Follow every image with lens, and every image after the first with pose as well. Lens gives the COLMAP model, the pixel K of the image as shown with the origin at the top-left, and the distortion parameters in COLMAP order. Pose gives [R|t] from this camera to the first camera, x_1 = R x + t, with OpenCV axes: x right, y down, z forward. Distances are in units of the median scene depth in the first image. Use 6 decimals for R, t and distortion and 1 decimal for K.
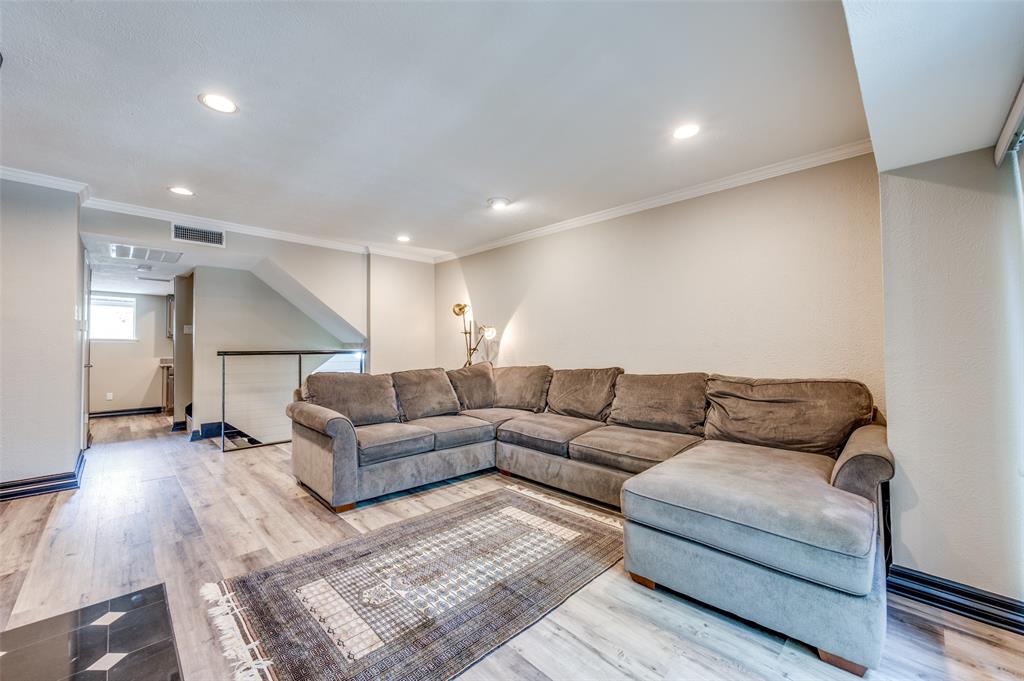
lens RADIAL K [[399.1, 0, 515.2], [0, 399.1, 343.1], [0, 0, 1]] dist [-0.003427, -0.000195]
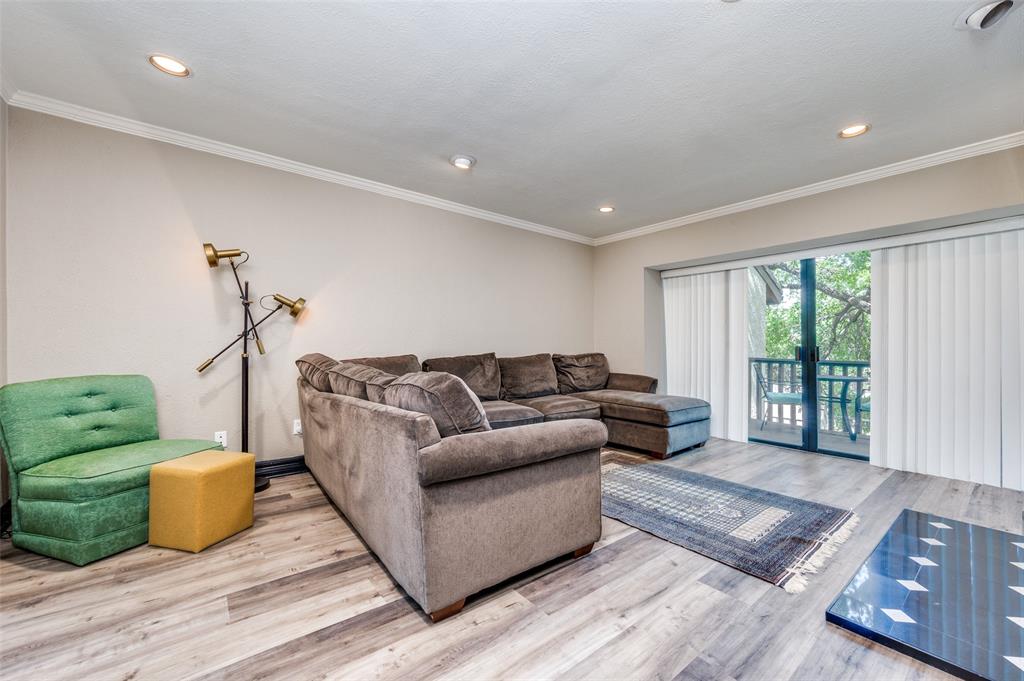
lens RADIAL K [[413.4, 0, 516.2], [0, 413.4, 341.5], [0, 0, 1]] dist [0.002417, 0.000185]
pose [[0.099501, 0.005684, 0.995021, -1.801624], [-0.028497, 0.999590, -0.002861, 0.055376], [-0.994629, -0.028070, 0.099622, 1.561963]]
